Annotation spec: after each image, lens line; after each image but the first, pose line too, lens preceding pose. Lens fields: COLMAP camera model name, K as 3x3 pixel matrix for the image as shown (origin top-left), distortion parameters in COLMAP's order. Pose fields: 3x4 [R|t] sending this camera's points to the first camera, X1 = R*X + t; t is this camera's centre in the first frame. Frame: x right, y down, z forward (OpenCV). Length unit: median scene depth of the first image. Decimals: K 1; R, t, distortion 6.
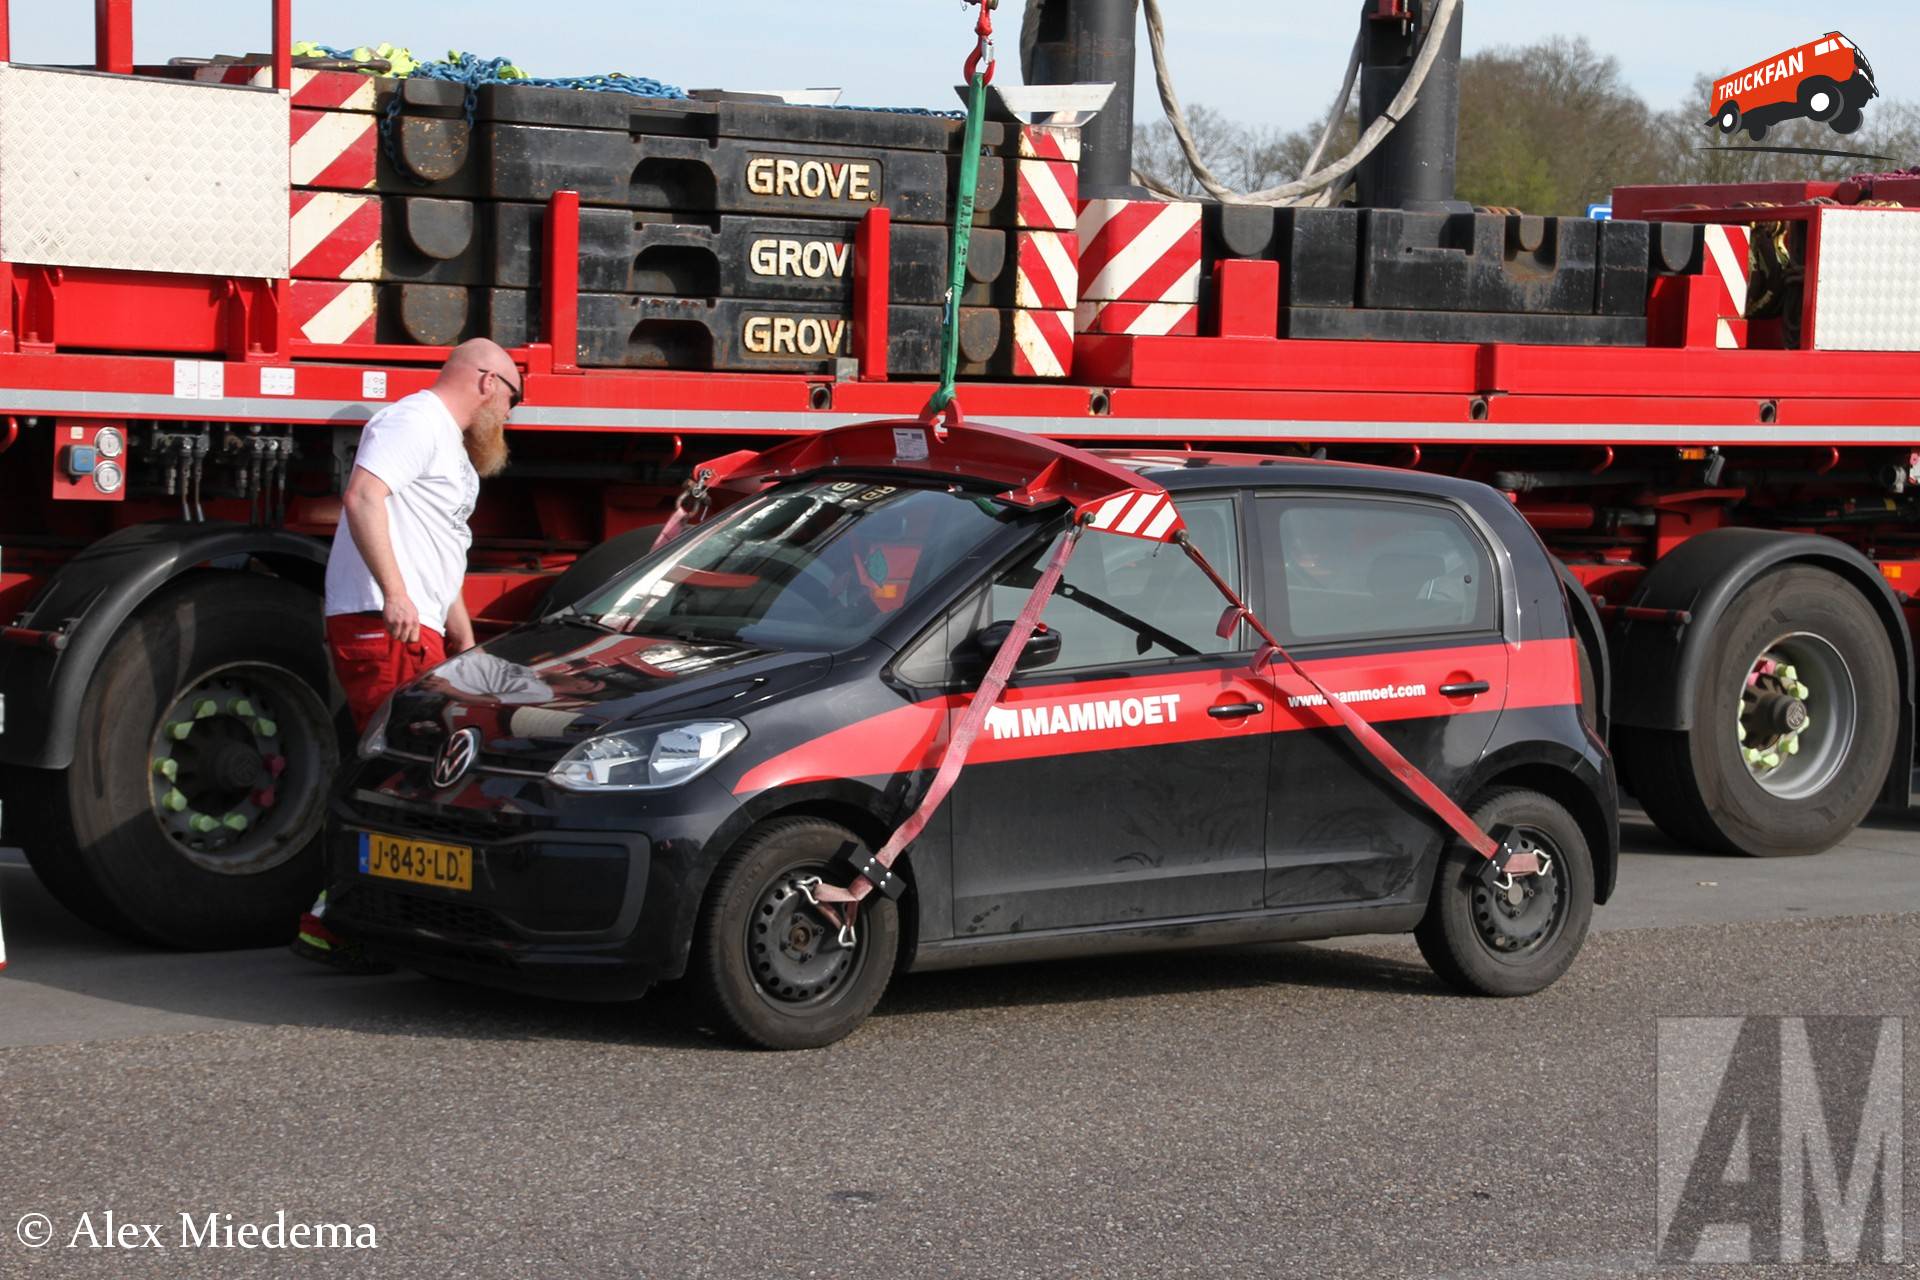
lens RADIAL K [[4868.6, 0, 948.9], [0, 4868.6, 682.6], [0, 0, 1]] dist [0.750244, 0.000000]
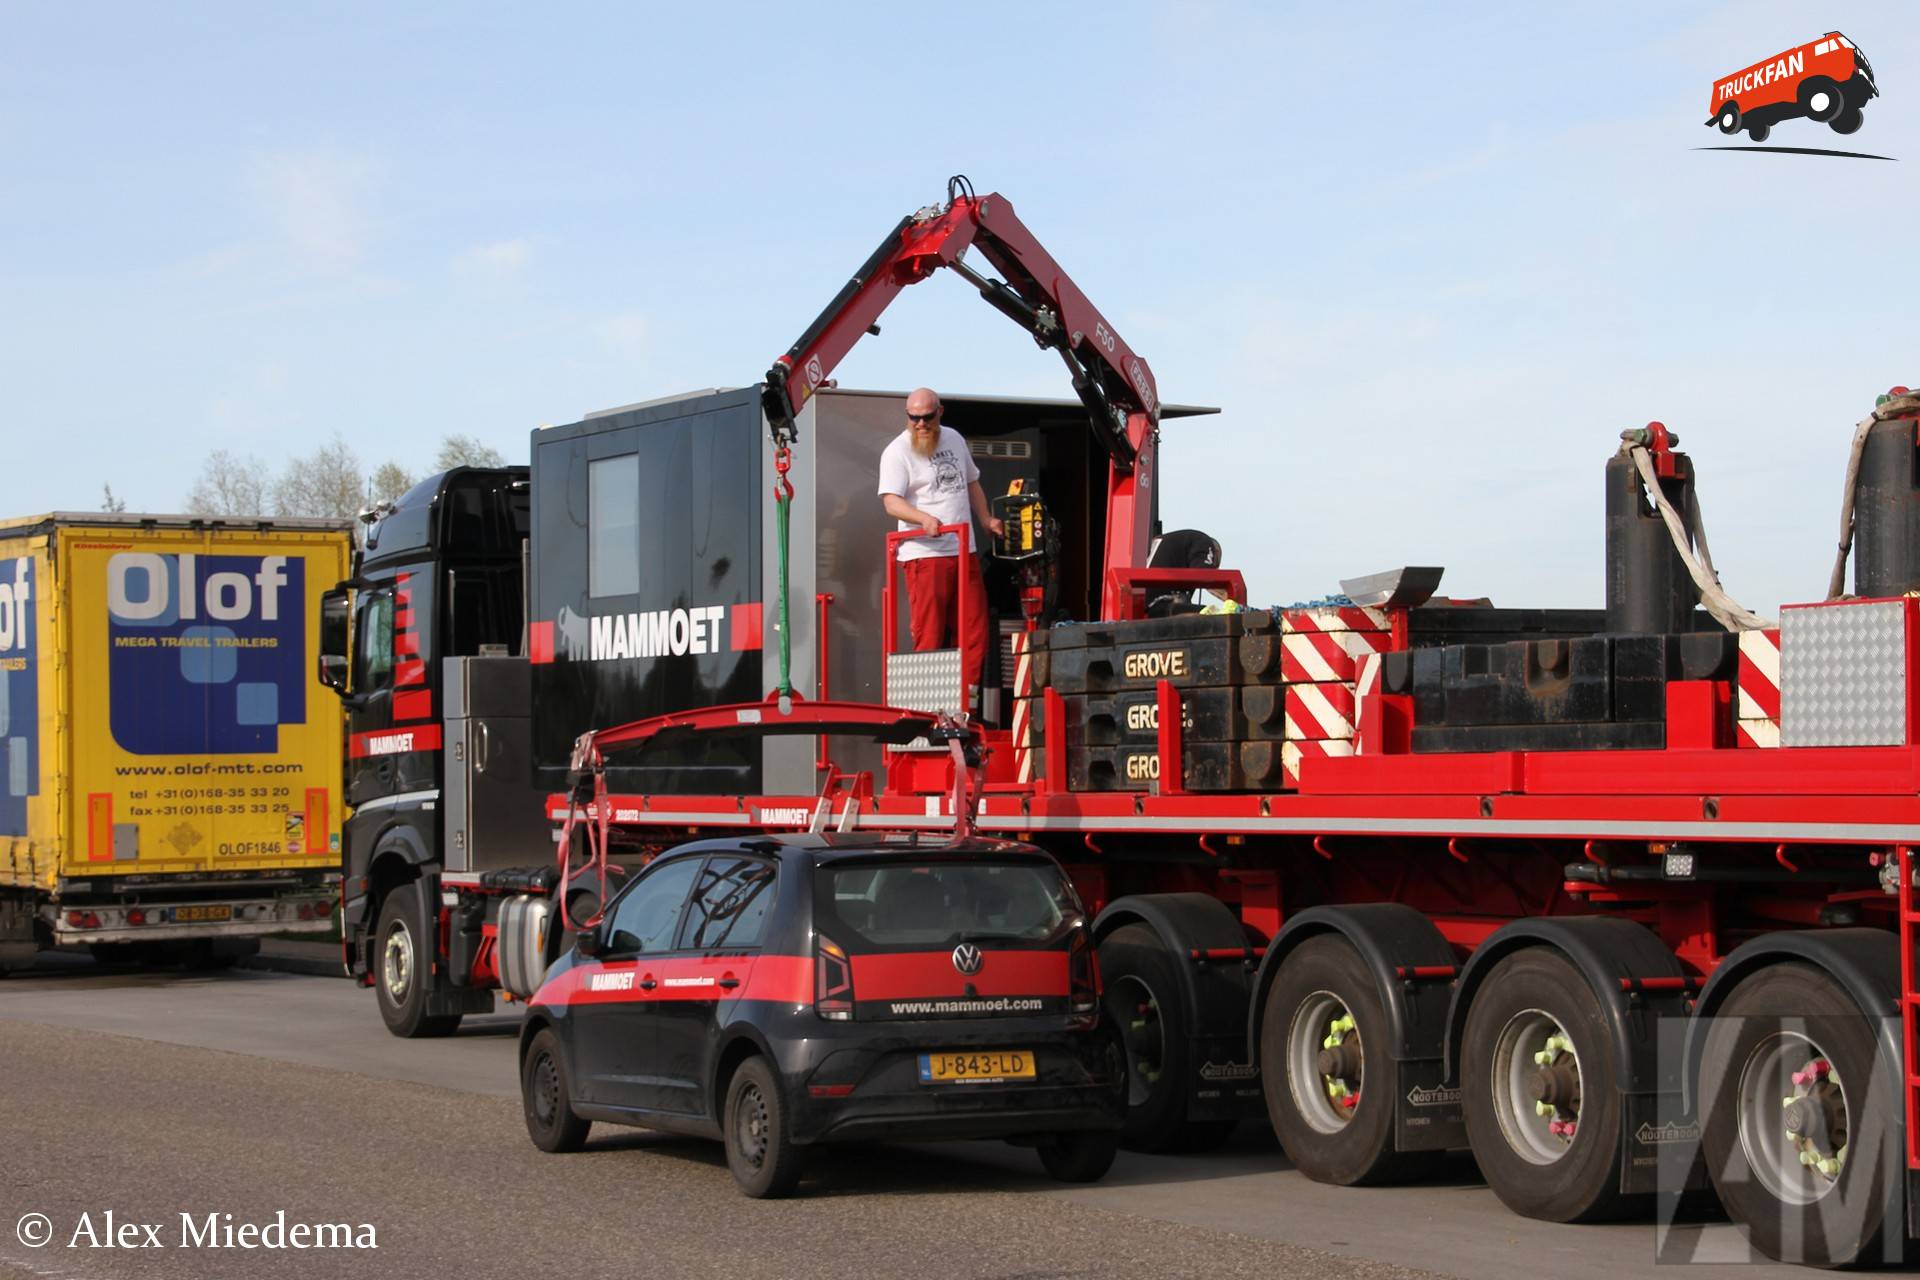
lens RADIAL K [[4126.5, 0, 951.6], [0, 4126.5, 694.5], [0, 0, 1]] dist [0.480311, 0.000000]
pose [[-0.219791, -0.052630, -0.974126, 1.234624], [-0.068030, 0.996940, -0.038513, -0.039918], [0.973172, 0.057805, -0.222699, 1.227519]]
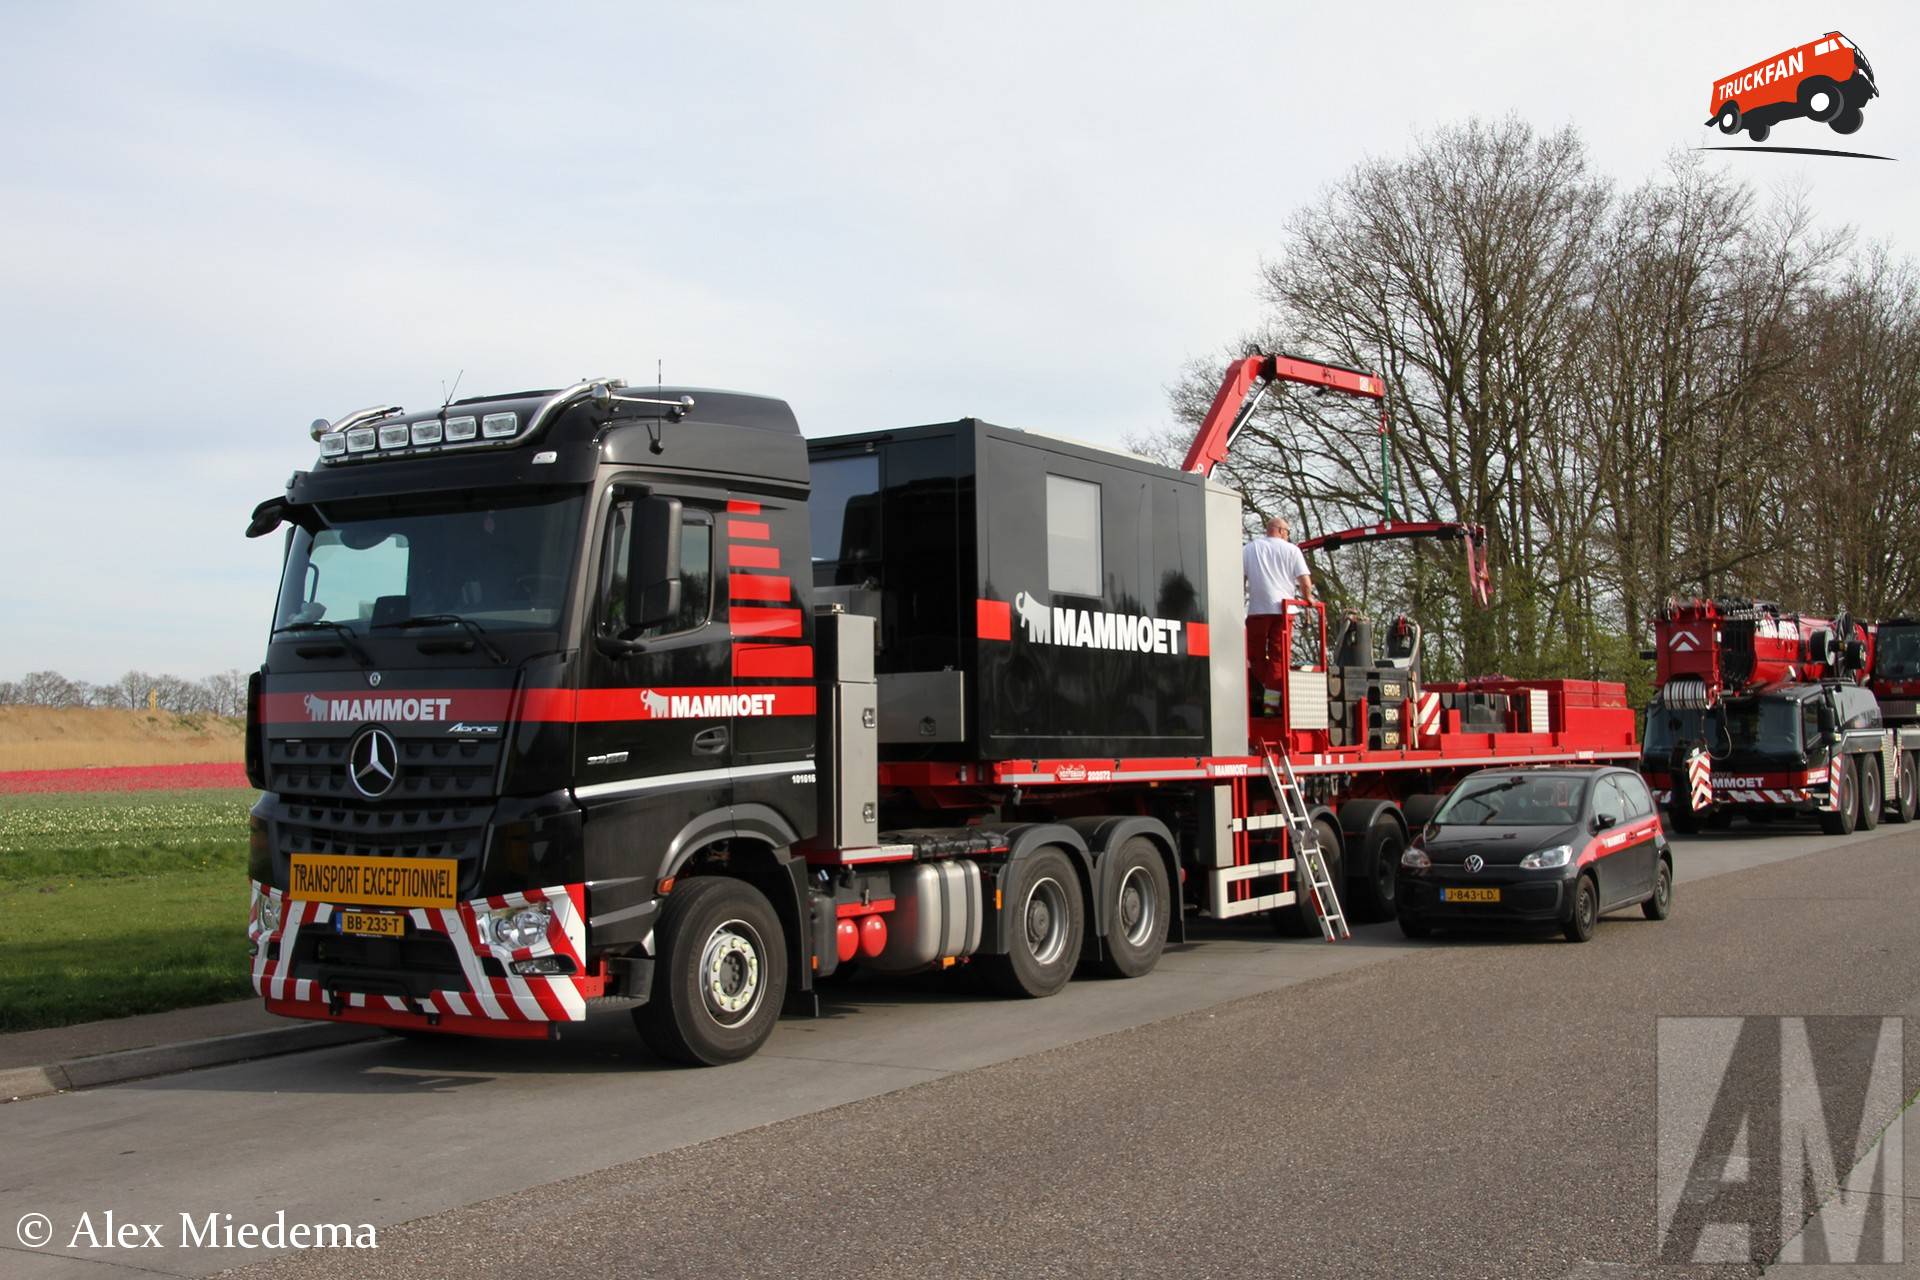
lens RADIAL K [[2082.8, 0, 972.5], [0, 2082.8, 681.1], [0, 0, 1]] dist [-0.010933, 0.000000]
pose [[0.945358, -0.040364, 0.323525, -0.738380], [0.072900, 0.993352, -0.089087, -0.006281], [-0.317778, 0.107804, 0.942017, -0.211033]]
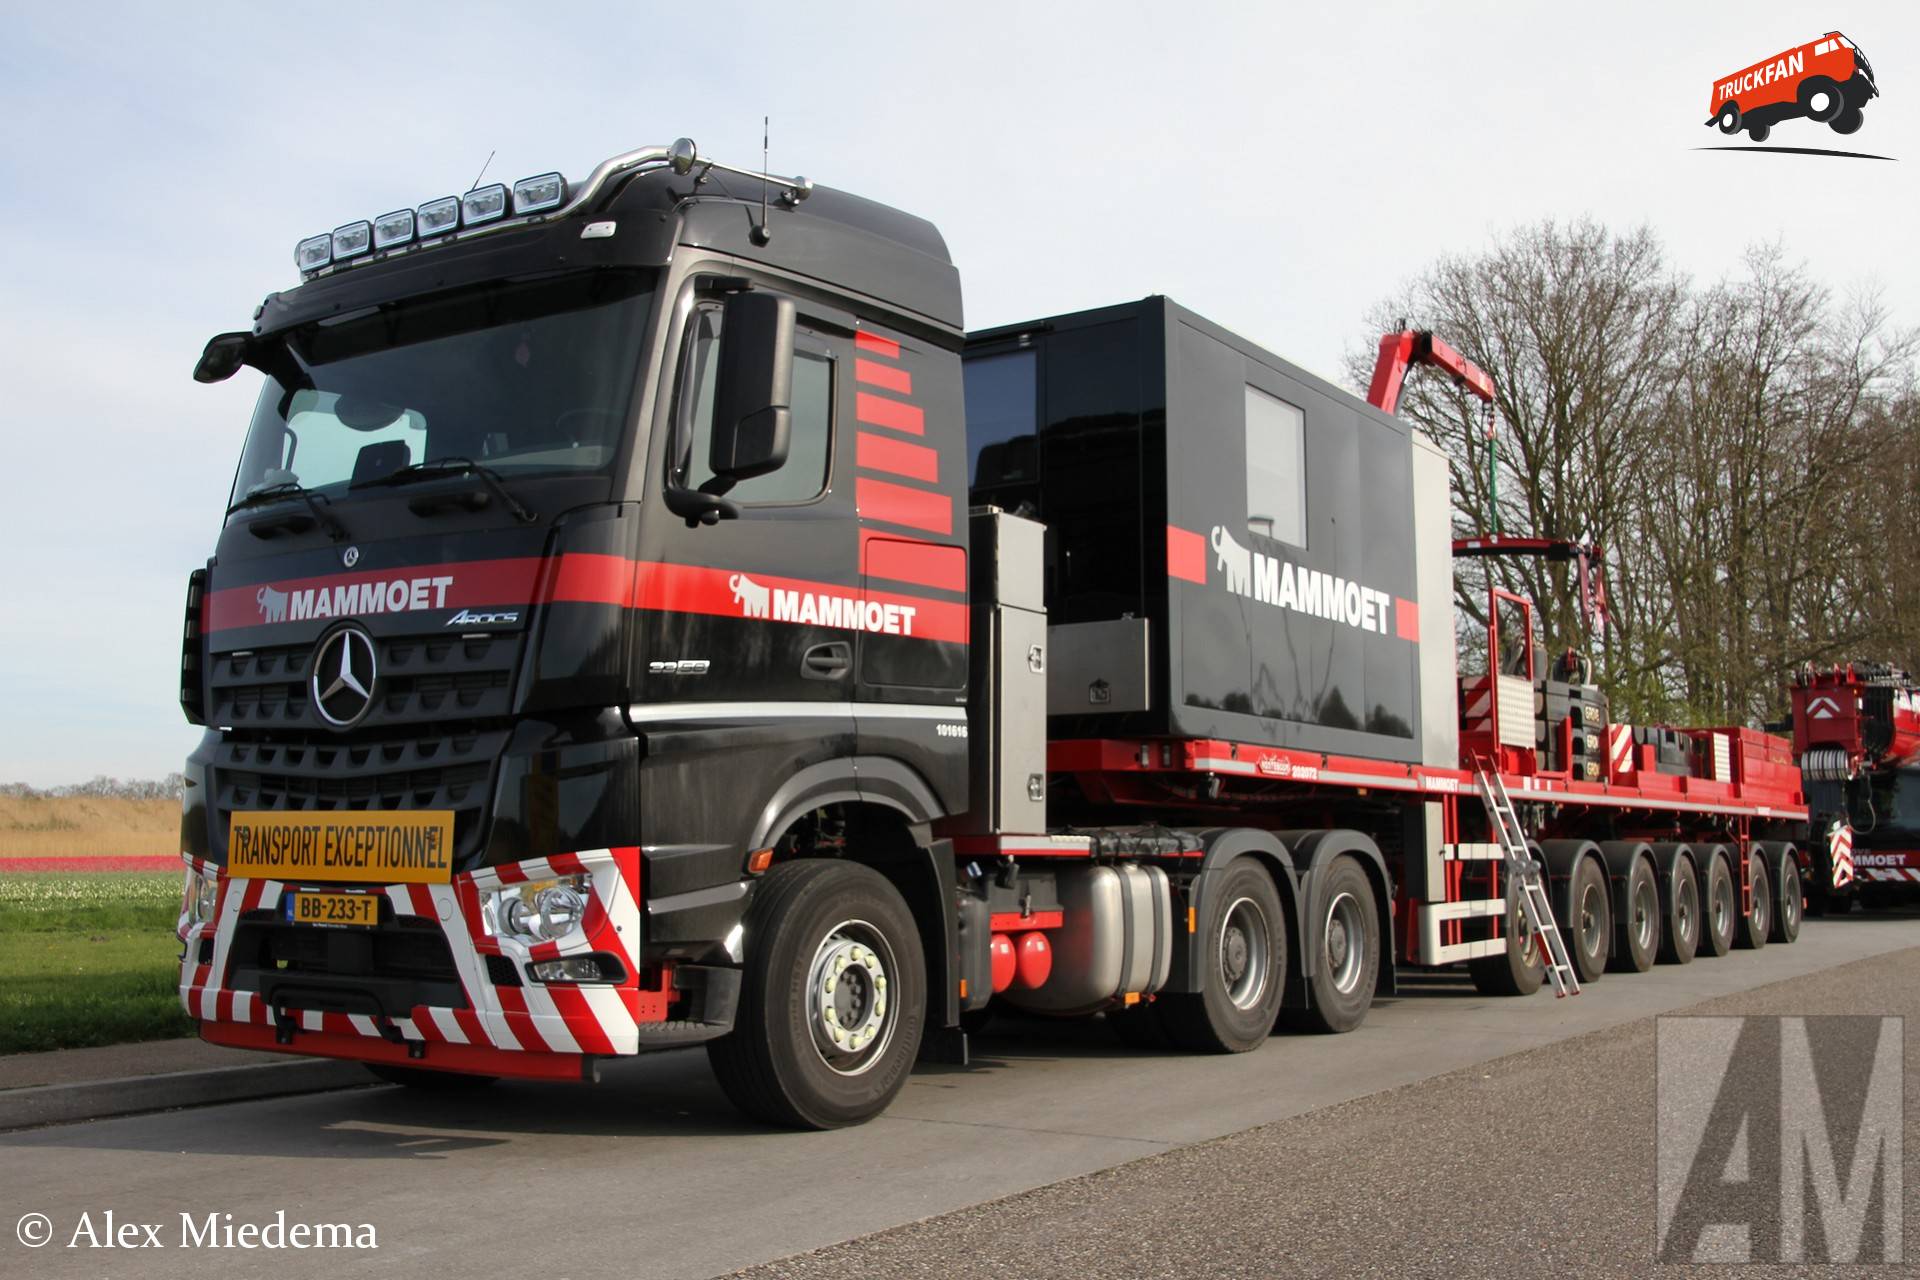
lens RADIAL K [[1917.3, 0, 962.0], [0, 1917.3, 691.1], [0, 0, 1]] dist [-0.034907, 0.000000]
pose [[0.956347, -0.012190, 0.291978, -0.693334], [0.056636, 0.987918, -0.144260, 0.021370], [-0.286692, 0.154499, 0.945483, 0.069674]]
